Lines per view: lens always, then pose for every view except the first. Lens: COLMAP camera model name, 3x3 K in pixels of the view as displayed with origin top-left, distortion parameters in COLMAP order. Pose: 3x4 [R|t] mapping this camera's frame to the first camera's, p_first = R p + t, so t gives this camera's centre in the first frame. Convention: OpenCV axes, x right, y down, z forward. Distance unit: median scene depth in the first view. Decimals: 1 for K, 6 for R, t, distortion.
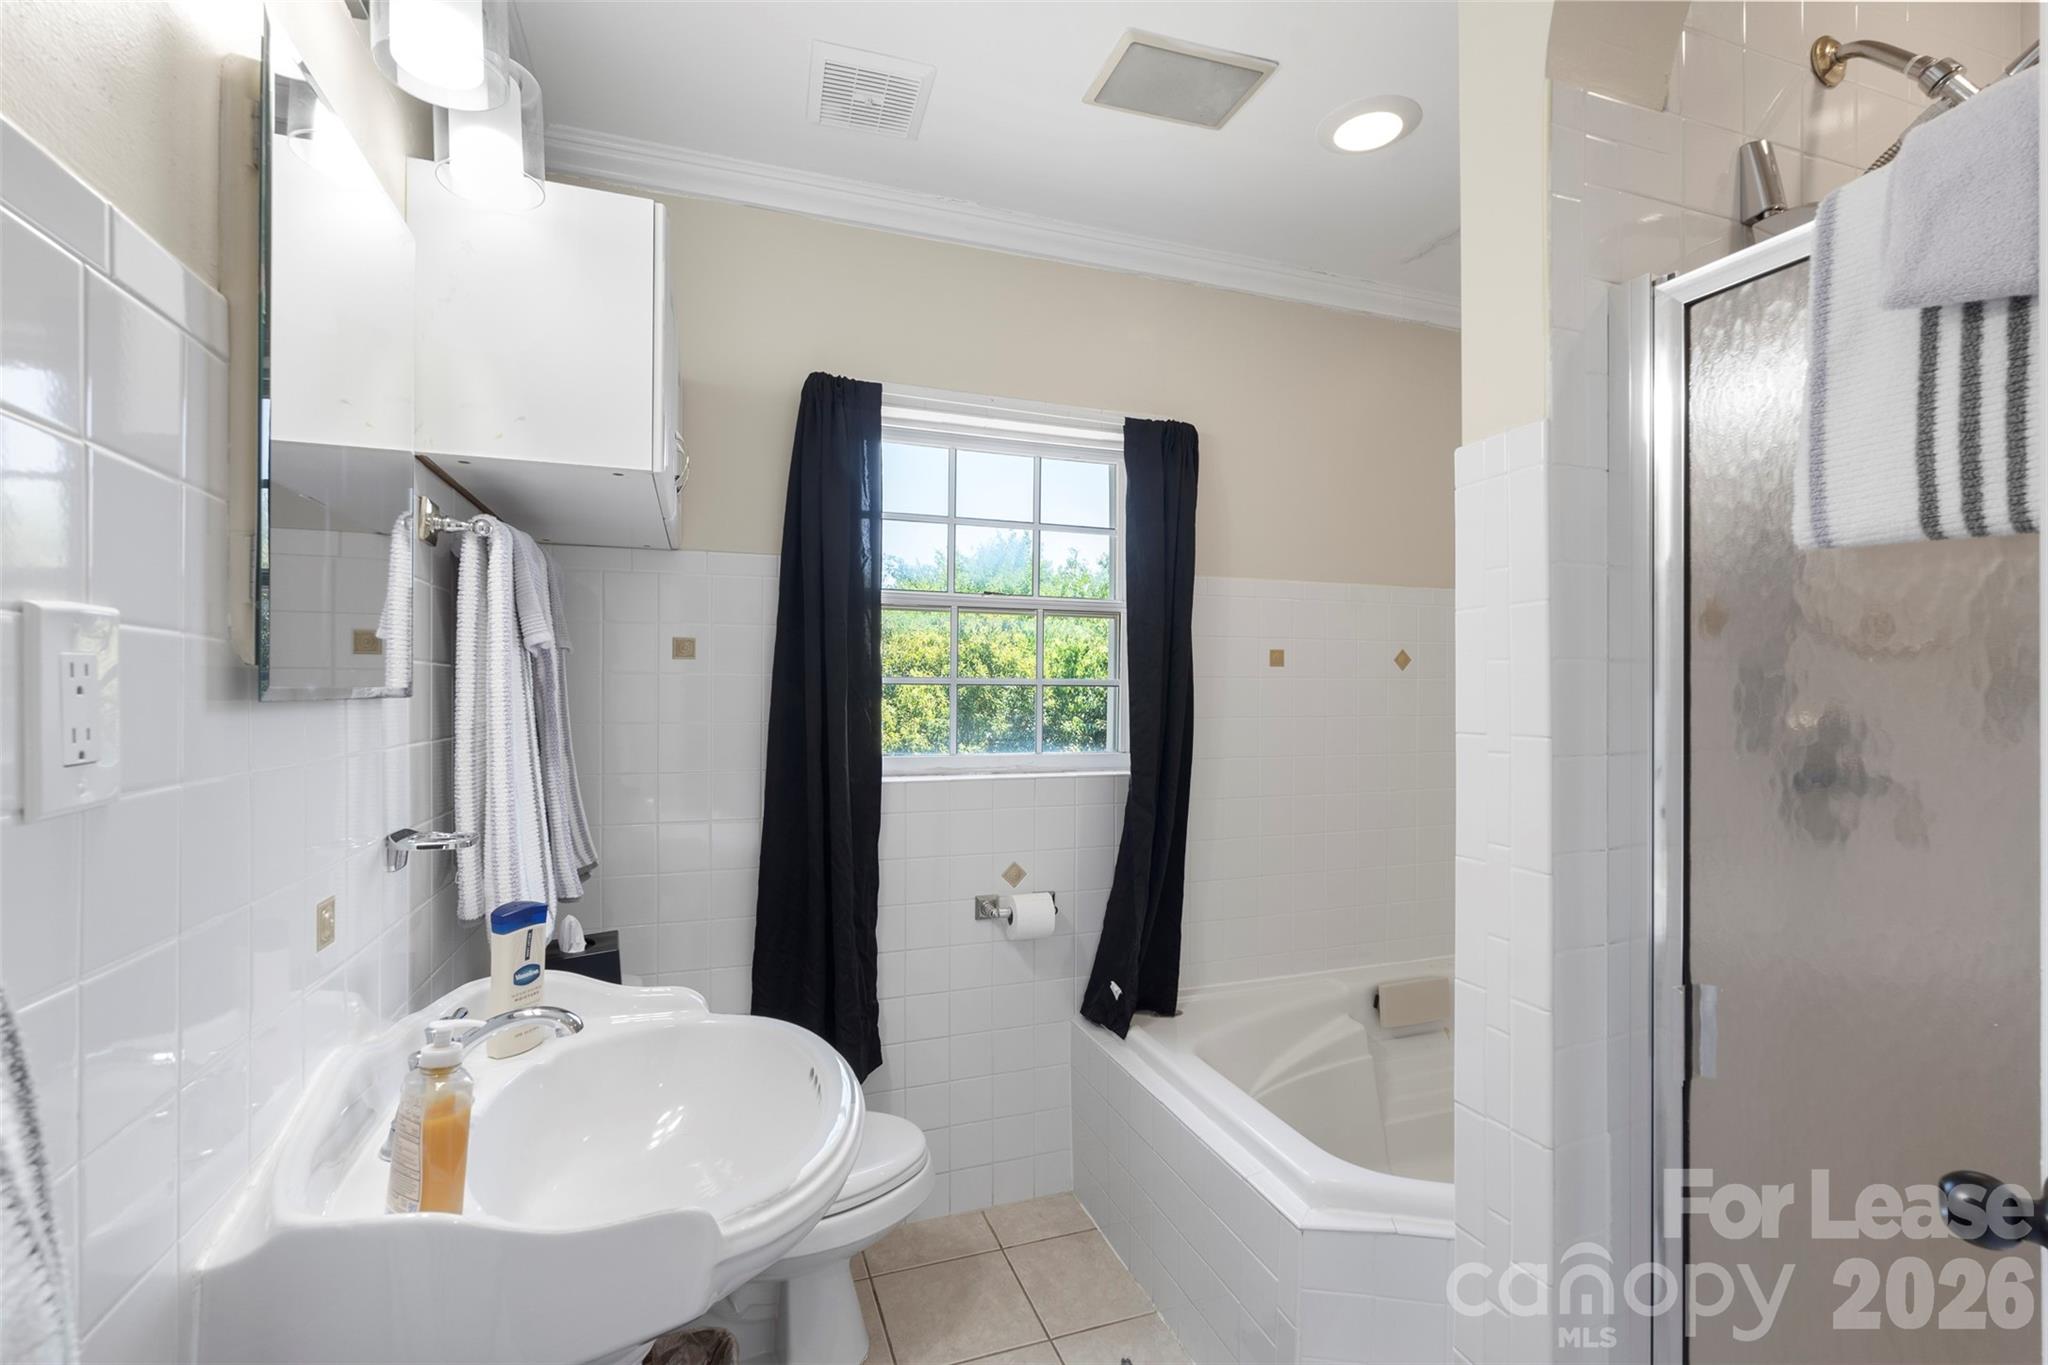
lens RADIAL K [[905.9, 0, 1022.5], [0, 905.9, 689.0], [0, 0, 1]] dist [-0.004396, 0.000575]
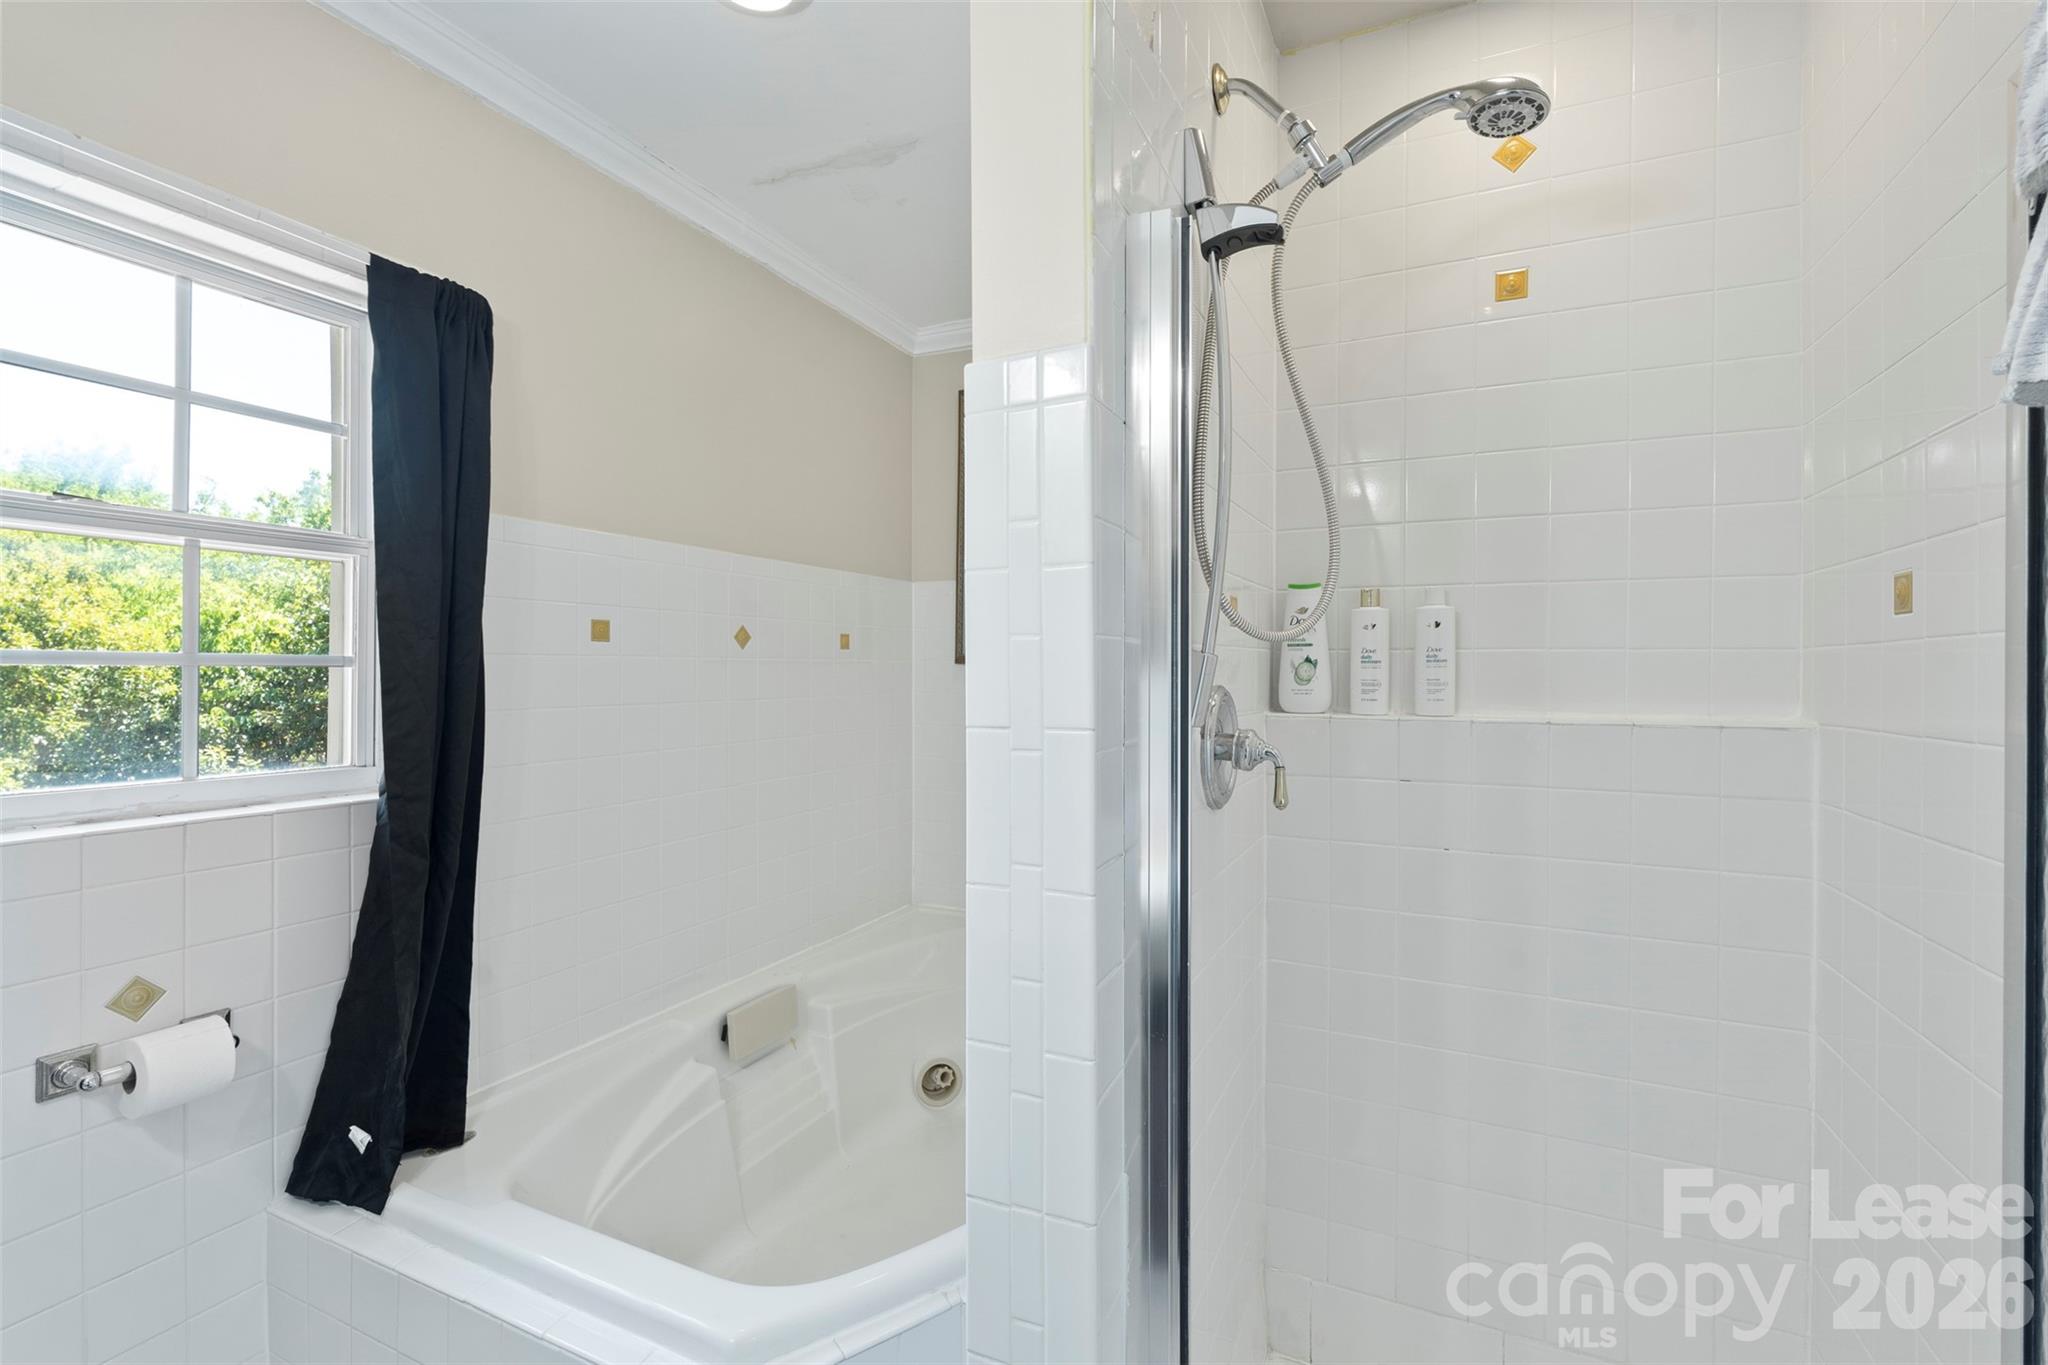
lens RADIAL K [[905.9, 0, 1031.9], [0, 905.9, 672.1], [0, 0, 1]] dist [-0.004396, 0.000575]
pose [[0.697643, -0.003347, 0.716437, -0.020942], [0.000827, 0.999992, 0.003867, -0.000997], [-0.716445, -0.002106, 0.697641, 0.196229]]
